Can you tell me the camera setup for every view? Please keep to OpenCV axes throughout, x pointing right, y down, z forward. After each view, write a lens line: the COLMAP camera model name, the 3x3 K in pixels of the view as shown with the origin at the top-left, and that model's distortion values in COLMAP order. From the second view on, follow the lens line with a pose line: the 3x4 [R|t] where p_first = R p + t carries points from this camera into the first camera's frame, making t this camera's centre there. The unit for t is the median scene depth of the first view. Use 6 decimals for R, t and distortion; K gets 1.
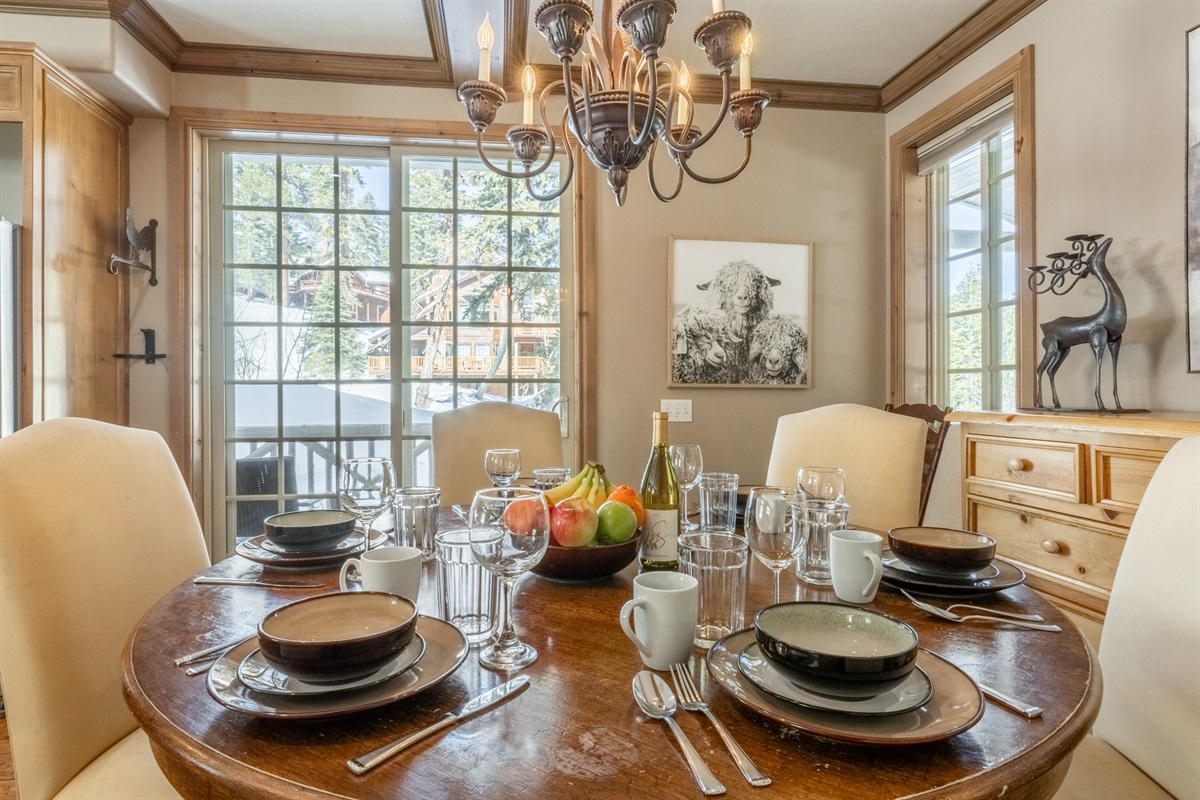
lens RADIAL K [[656.6, 0, 599.0], [0, 656.6, 394.4], [0, 0, 1]] dist [-0.003961, -0.001422]
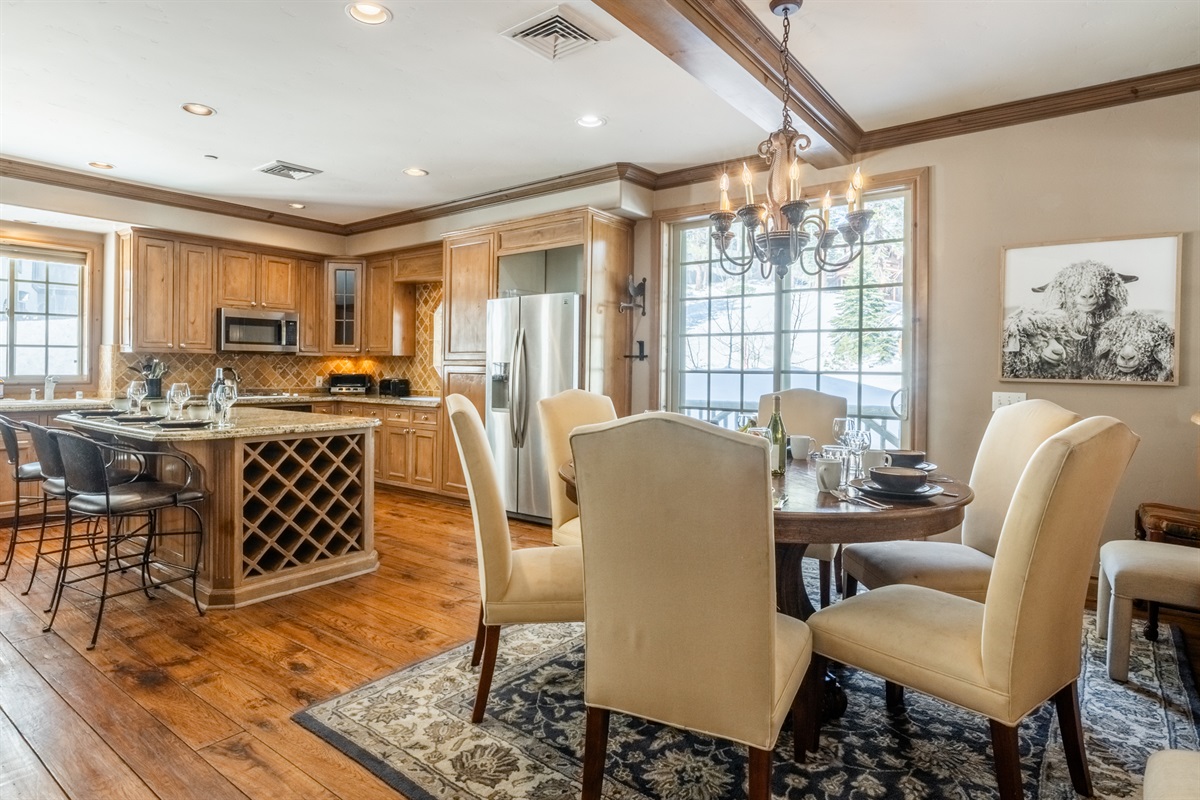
lens RADIAL K [[656.6, 0, 572.3], [0, 656.6, 366.5], [0, 0, 1]] dist [-0.003961, -0.001422]
pose [[0.685217, 0.007898, -0.728296, 0.417651], [-0.018993, 0.999795, -0.007027, -0.014309], [0.728091, 0.018647, 0.685226, -0.298678]]
